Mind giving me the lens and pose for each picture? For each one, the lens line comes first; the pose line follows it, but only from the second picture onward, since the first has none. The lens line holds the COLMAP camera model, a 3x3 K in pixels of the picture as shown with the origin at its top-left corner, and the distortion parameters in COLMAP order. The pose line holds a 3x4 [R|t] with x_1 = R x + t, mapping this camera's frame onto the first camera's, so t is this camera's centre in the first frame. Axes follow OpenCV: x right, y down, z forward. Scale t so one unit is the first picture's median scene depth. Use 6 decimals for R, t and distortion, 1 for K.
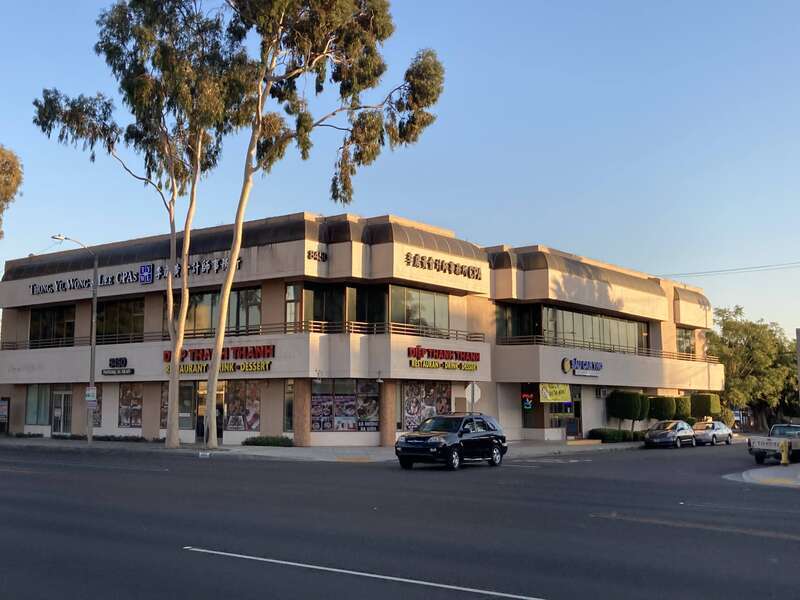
lens RADIAL K [[947.5, 0, 400.0], [0, 947.5, 300.0], [0, 0, 1]] dist [0.008777, -0.019272]
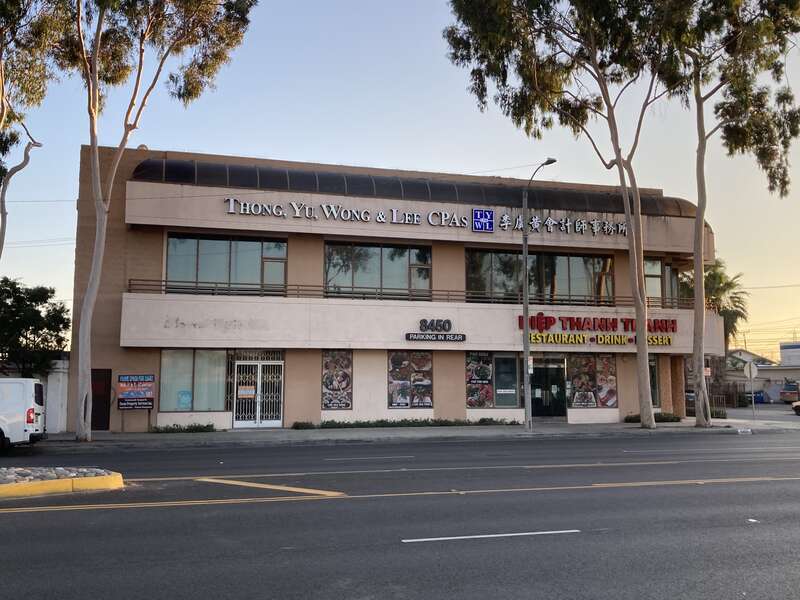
lens RADIAL K [[757.1, 0, 394.6], [0, 757.1, 286.2], [0, 0, 1]] dist [0.154952, -0.388649]
pose [[0.607099, 0.094648, 0.788969, -0.889491], [-0.088679, 0.994749, -0.051097, 0.074993], [-0.789663, -0.038944, 0.612304, 0.701607]]
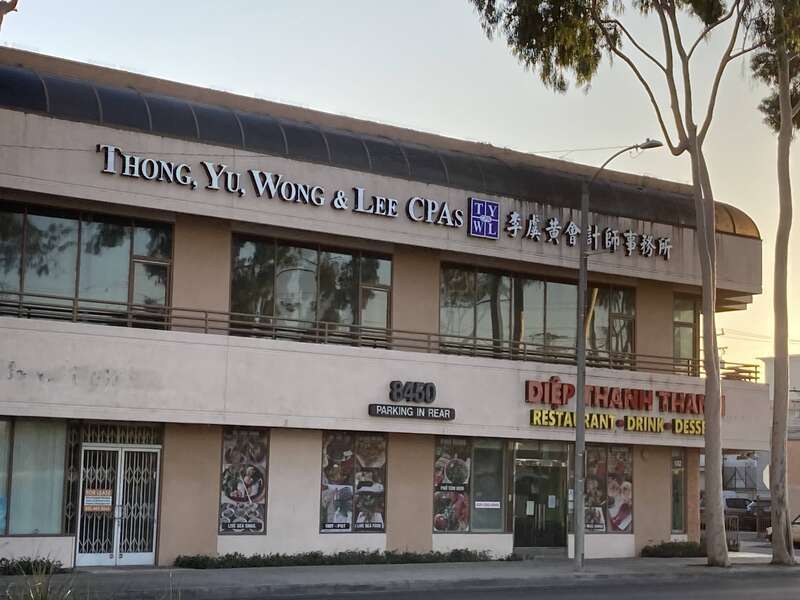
lens RADIAL K [[1539.5, 0, 400.0], [0, 1539.5, 300.0], [0, 0, 1]] dist [0.198733, -0.426396]
pose [[0.259689, 0.115849, 0.958718, -1.116116], [-0.130557, 0.987875, -0.084008, 0.093294], [-0.956826, -0.103351, 0.271665, 0.879161]]
